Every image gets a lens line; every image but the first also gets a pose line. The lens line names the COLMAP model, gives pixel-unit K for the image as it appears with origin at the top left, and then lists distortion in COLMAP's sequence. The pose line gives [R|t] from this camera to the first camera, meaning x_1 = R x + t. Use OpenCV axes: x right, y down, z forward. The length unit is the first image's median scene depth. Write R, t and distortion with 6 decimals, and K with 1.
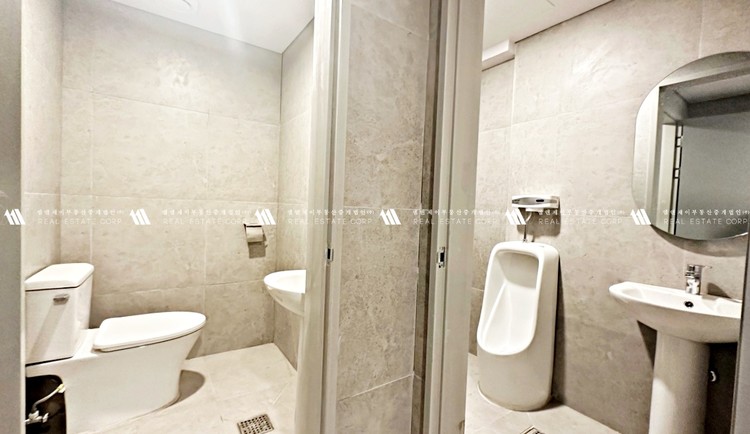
lens RADIAL K [[316.6, 0, 372.4], [0, 316.6, 217.6], [0, 0, 1]] dist [-0.000735, 0.000077]
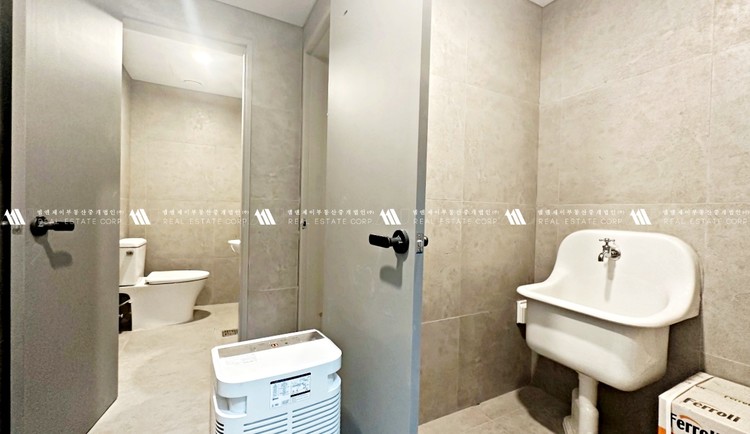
lens RADIAL K [[316.6, 0, 372.4], [0, 316.6, 217.6], [0, 0, 1]] dist [-0.000735, 0.000077]
pose [[0.992911, -0.013885, -0.118043, 0.582756], [0.011150, 0.999655, -0.023799, 0.092201], [0.118333, 0.022314, 0.992723, -0.607635]]
